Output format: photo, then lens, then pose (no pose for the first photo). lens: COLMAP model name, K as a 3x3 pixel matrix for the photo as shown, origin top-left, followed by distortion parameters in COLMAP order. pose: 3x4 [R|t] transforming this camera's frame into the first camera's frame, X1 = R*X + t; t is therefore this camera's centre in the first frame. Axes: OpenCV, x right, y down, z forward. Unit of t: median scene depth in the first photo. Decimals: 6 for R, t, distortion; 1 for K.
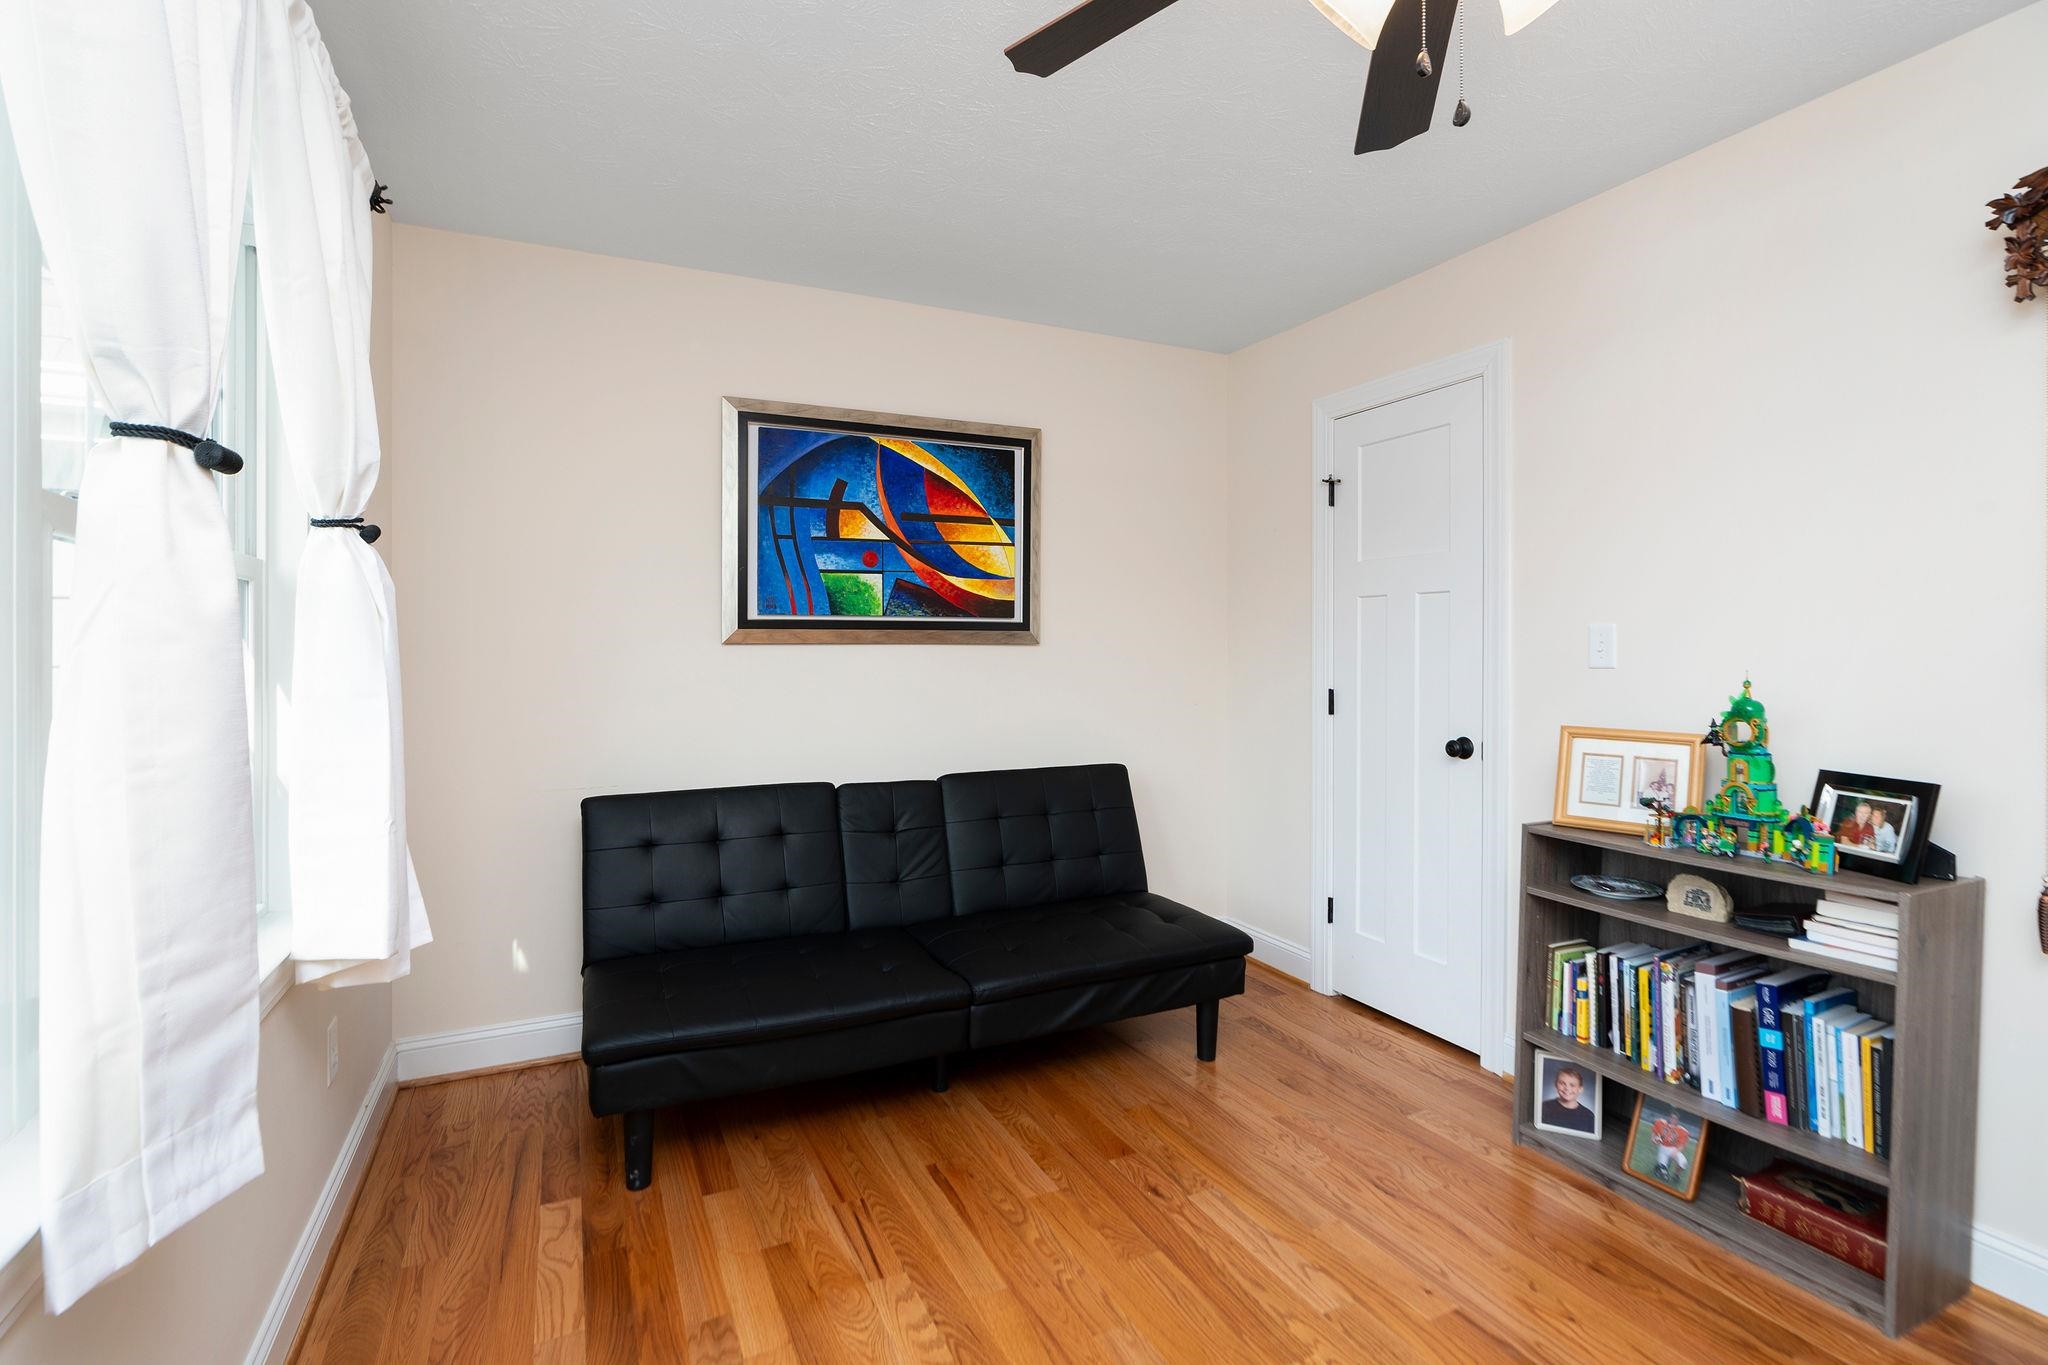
lens RADIAL K [[934.5, 0, 1018.1], [0, 934.5, 644.0], [0, 0, 1]] dist [-0.006426, 0.000945]
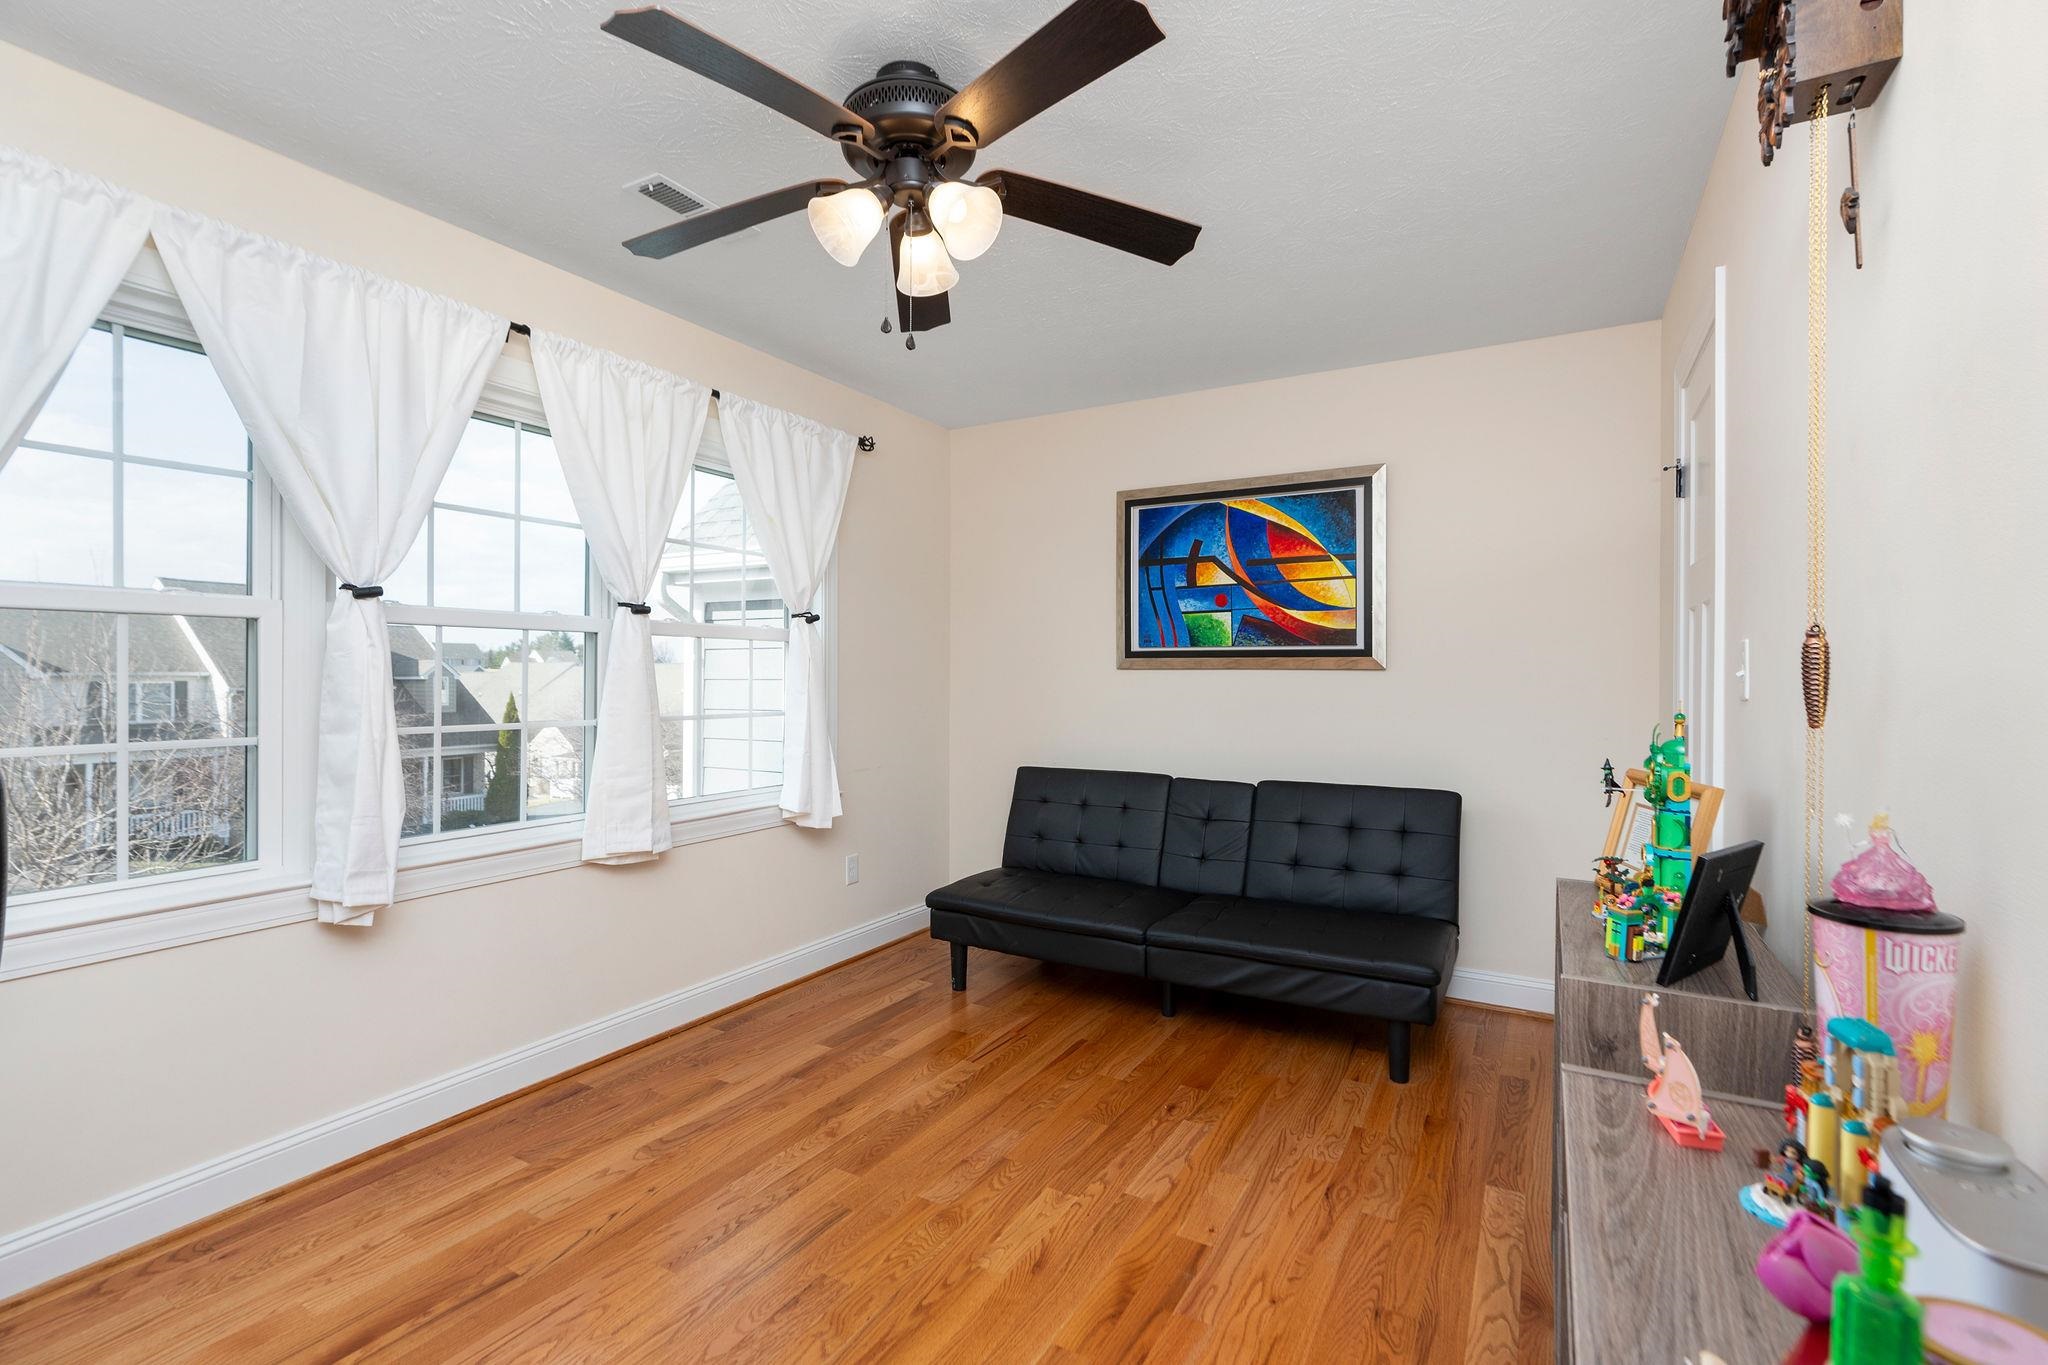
lens RADIAL K [[934.5, 0, 1052.2], [0, 934.5, 673.5], [0, 0, 1]] dist [-0.006426, 0.000945]
pose [[0.590566, 0.002788, -0.806984, 0.709775], [-0.002269, 0.999996, 0.001795, 0.003930], [0.806986, 0.000771, 0.590570, 0.091623]]
